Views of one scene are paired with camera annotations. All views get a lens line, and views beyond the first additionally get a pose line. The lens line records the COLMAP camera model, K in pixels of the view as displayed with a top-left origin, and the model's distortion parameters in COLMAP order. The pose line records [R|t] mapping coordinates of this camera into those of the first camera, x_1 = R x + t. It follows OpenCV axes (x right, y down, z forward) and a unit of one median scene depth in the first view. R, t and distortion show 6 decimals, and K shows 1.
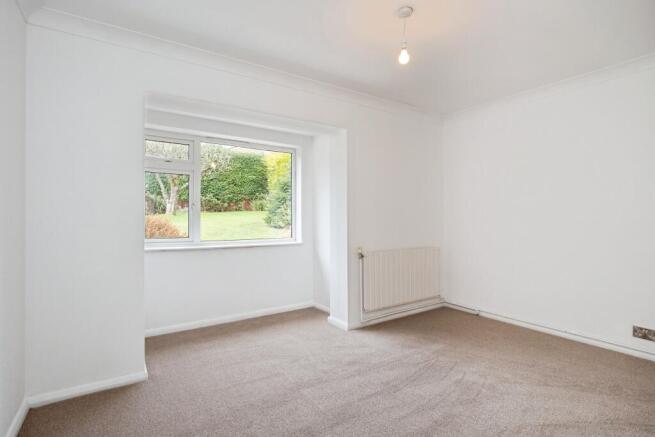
lens RADIAL K [[321.6, 0, 324.2], [0, 321.6, 215.3], [0, 0, 1]] dist [-0.002017, -0.000617]
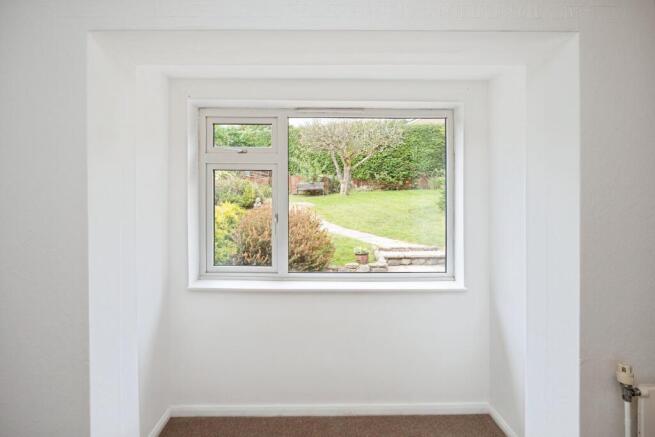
lens RADIAL K [[317.1, 0, 327.8], [0, 317.1, 190.2], [0, 0, 1]] dist [-0.002390, -0.000666]
pose [[0.844123, 0.000074, -0.536149, 0.005324], [0.005685, 0.999943, 0.009089, -0.021375], [0.536119, -0.010720, 0.844074, 0.122619]]
